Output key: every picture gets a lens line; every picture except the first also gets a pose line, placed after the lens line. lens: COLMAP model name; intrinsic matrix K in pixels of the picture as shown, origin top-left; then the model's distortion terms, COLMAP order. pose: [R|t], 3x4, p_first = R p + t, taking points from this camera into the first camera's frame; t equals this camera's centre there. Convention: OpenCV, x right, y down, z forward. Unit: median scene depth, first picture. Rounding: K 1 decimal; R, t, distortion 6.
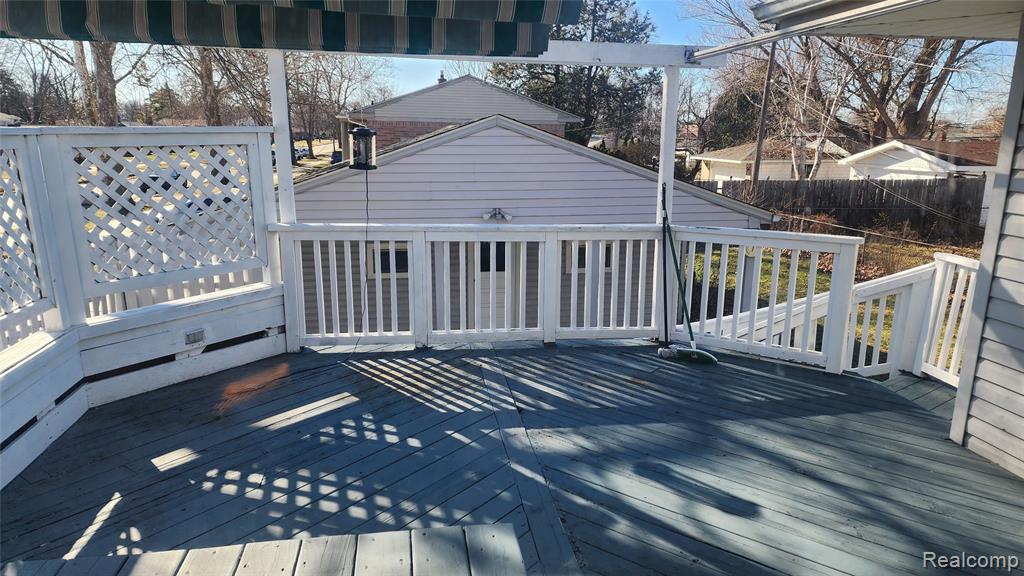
lens RADIAL K [[667.7, 0, 508.8], [0, 667.7, 306.2], [0, 0, 1]] dist [0.105757, -0.075425]
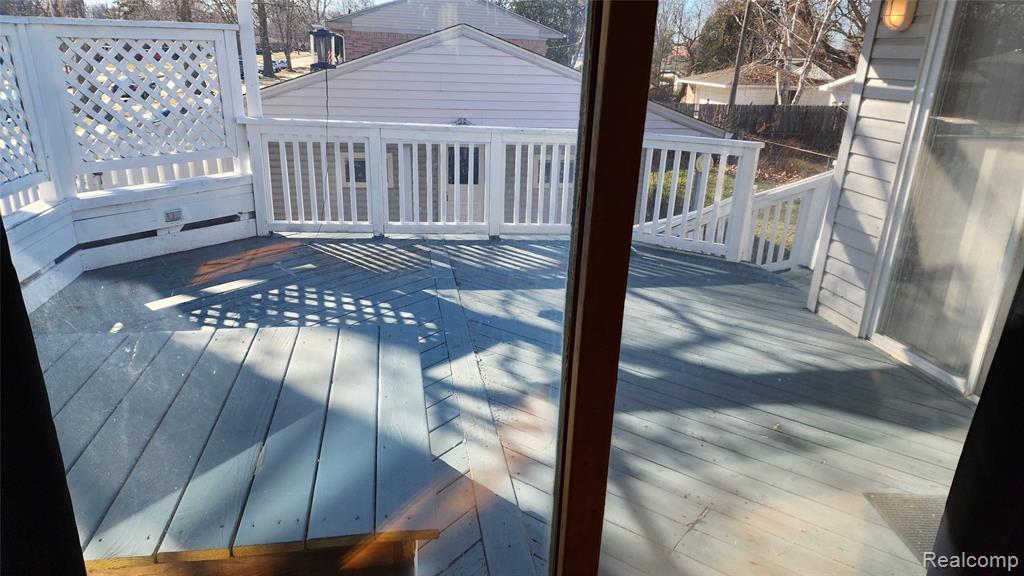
lens RADIAL K [[667.7, 0, 508.8], [0, 667.7, 306.2], [0, 0, 1]] dist [0.105757, -0.075425]
pose [[0.999549, 0.018761, 0.023454, 0.062828], [-0.021186, 0.993943, 0.107835, 0.051862], [-0.021289, -0.108284, 0.993892, -0.136278]]
